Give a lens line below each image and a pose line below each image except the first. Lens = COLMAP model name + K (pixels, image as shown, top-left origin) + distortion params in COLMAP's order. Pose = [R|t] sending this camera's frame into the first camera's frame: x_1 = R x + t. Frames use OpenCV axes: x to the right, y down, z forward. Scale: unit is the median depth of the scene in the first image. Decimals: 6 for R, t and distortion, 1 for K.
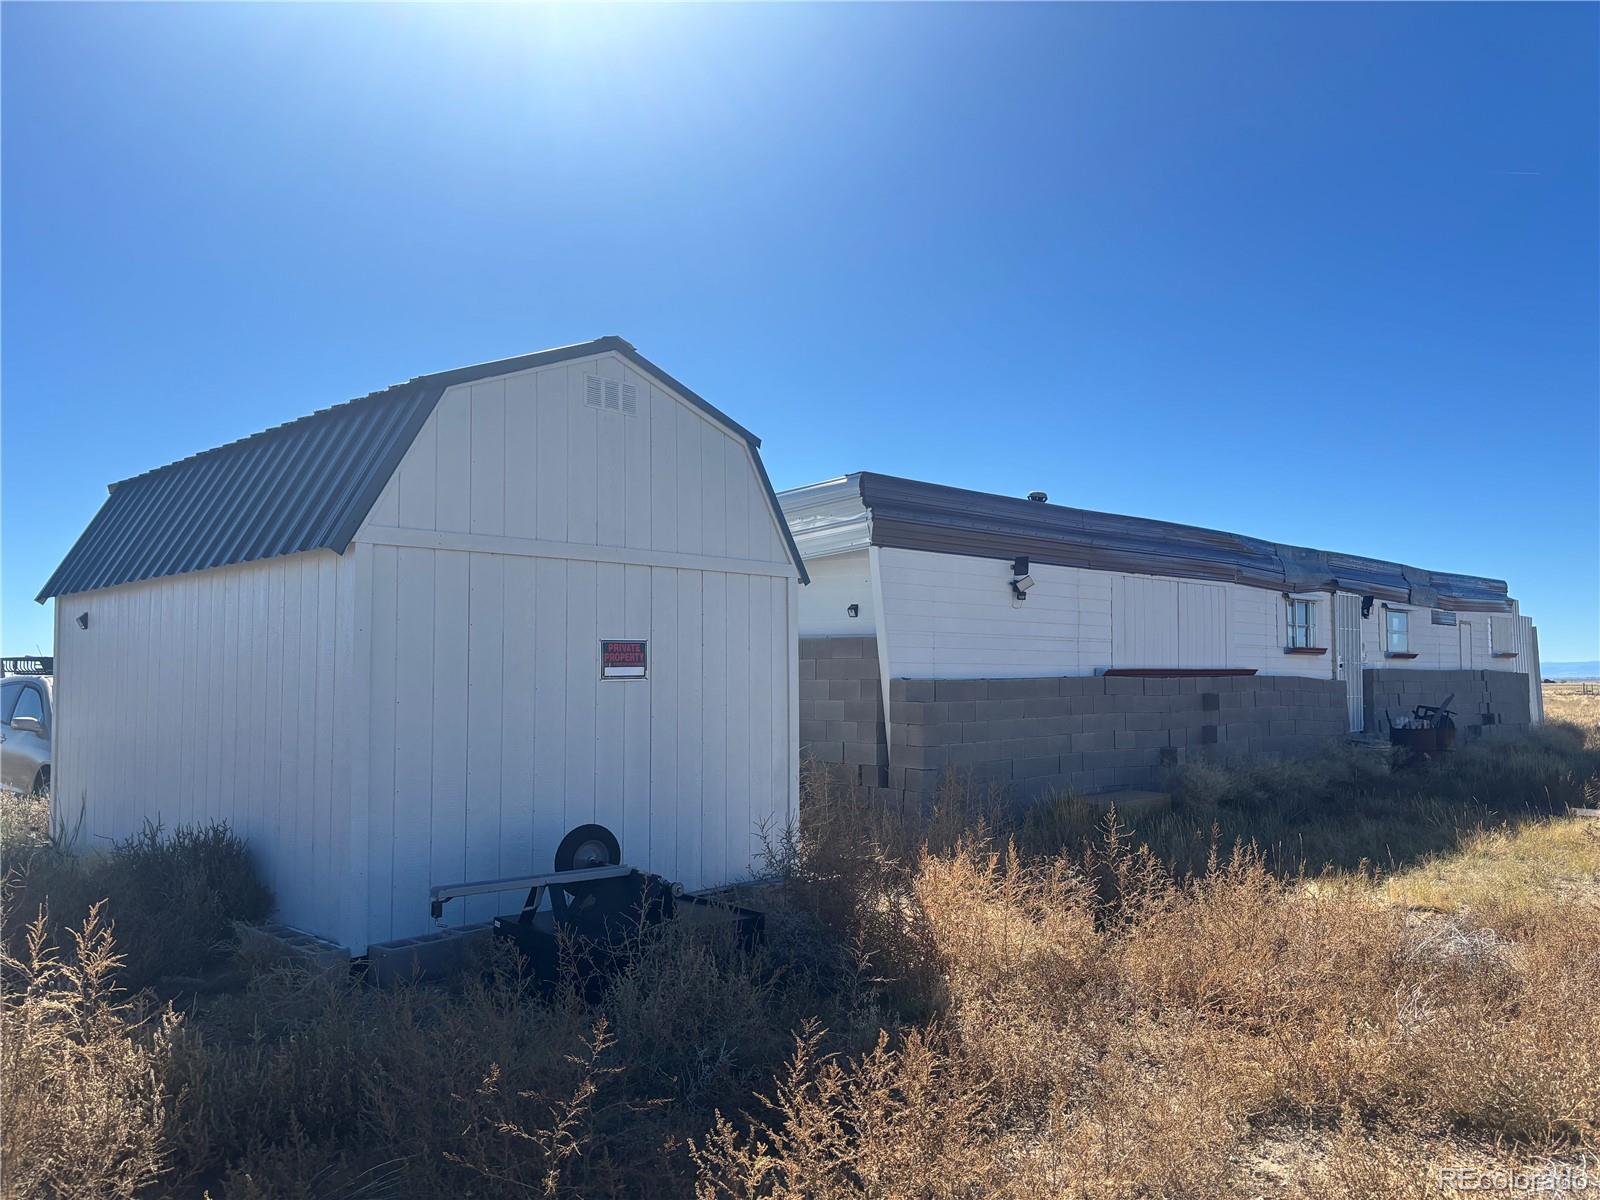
lens RADIAL K [[1208.7, 0, 800.2], [0, 1208.7, 600.4], [0, 0, 1]] dist [0.002584, 0.000949]
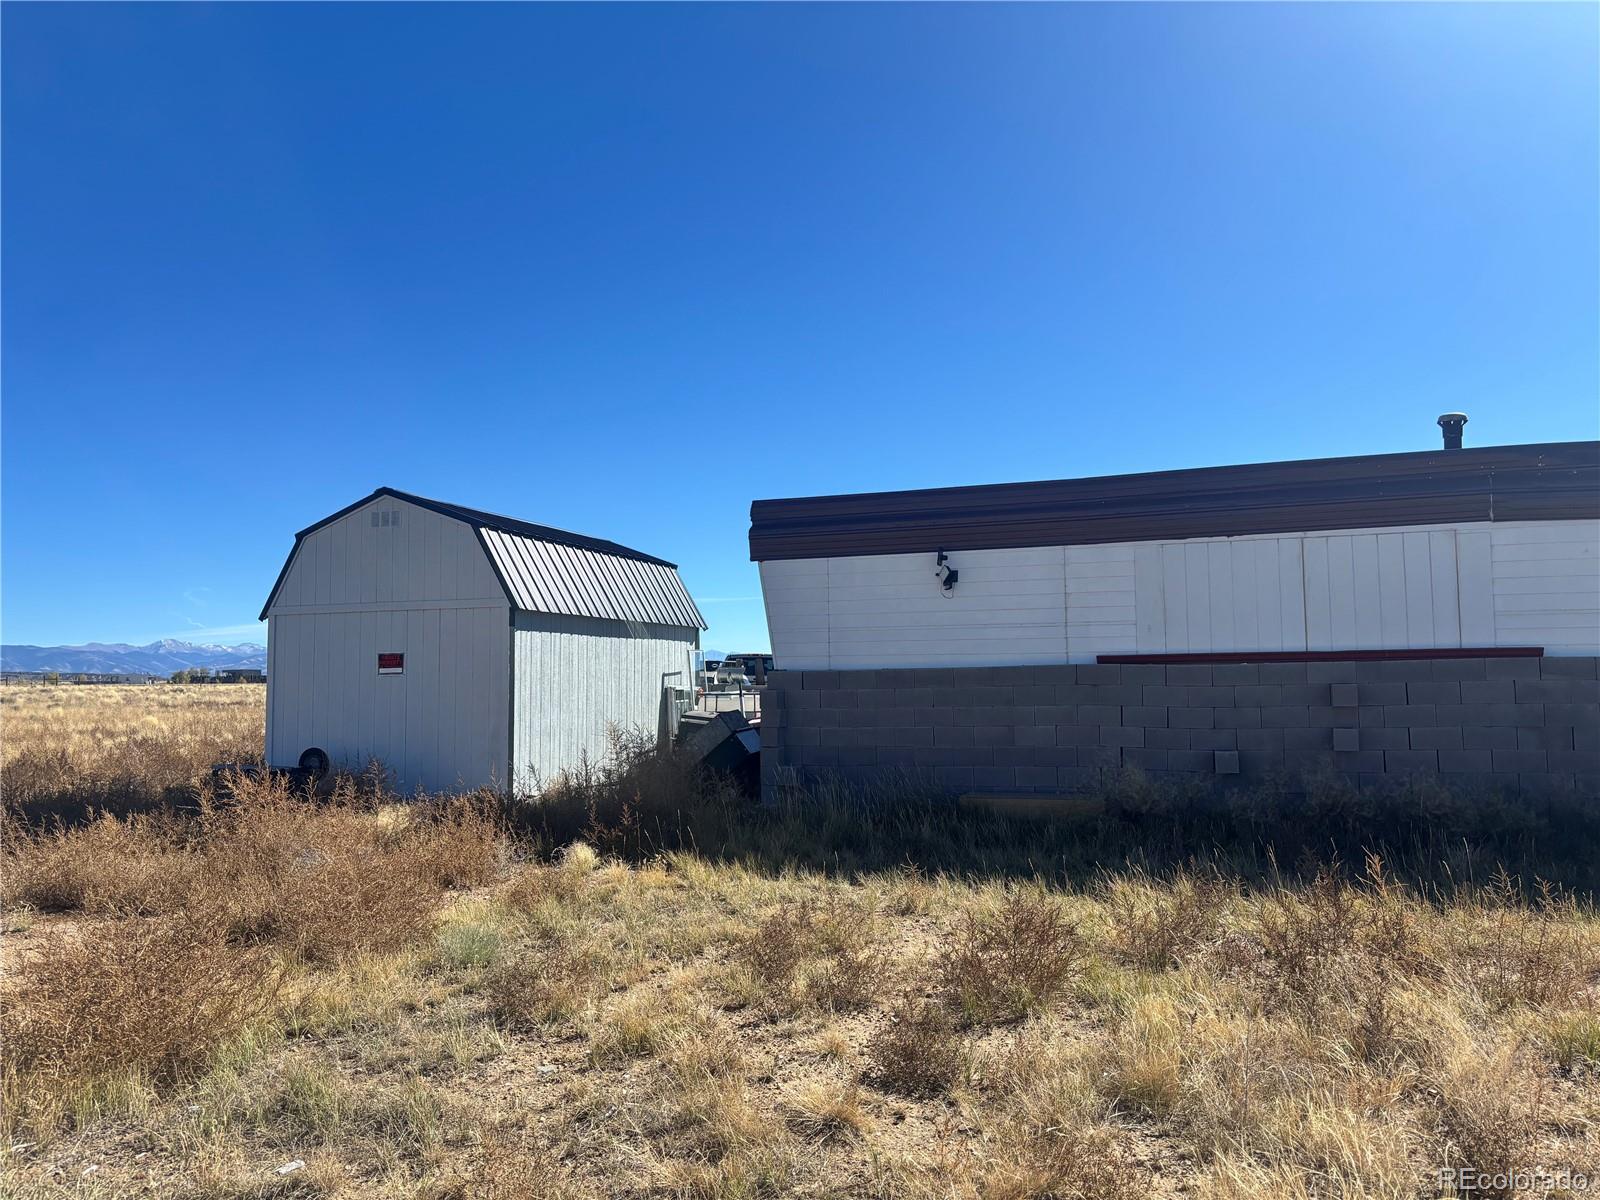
lens RADIAL K [[1208.7, 0, 799.9], [0, 1208.7, 598.4], [0, 0, 1]] dist [0.002584, 0.000949]
pose [[0.429725, -0.059301, -0.901011, 1.052105], [0.069150, 0.997072, -0.032644, 0.031474], [0.900308, -0.048277, 0.432567, 0.462662]]
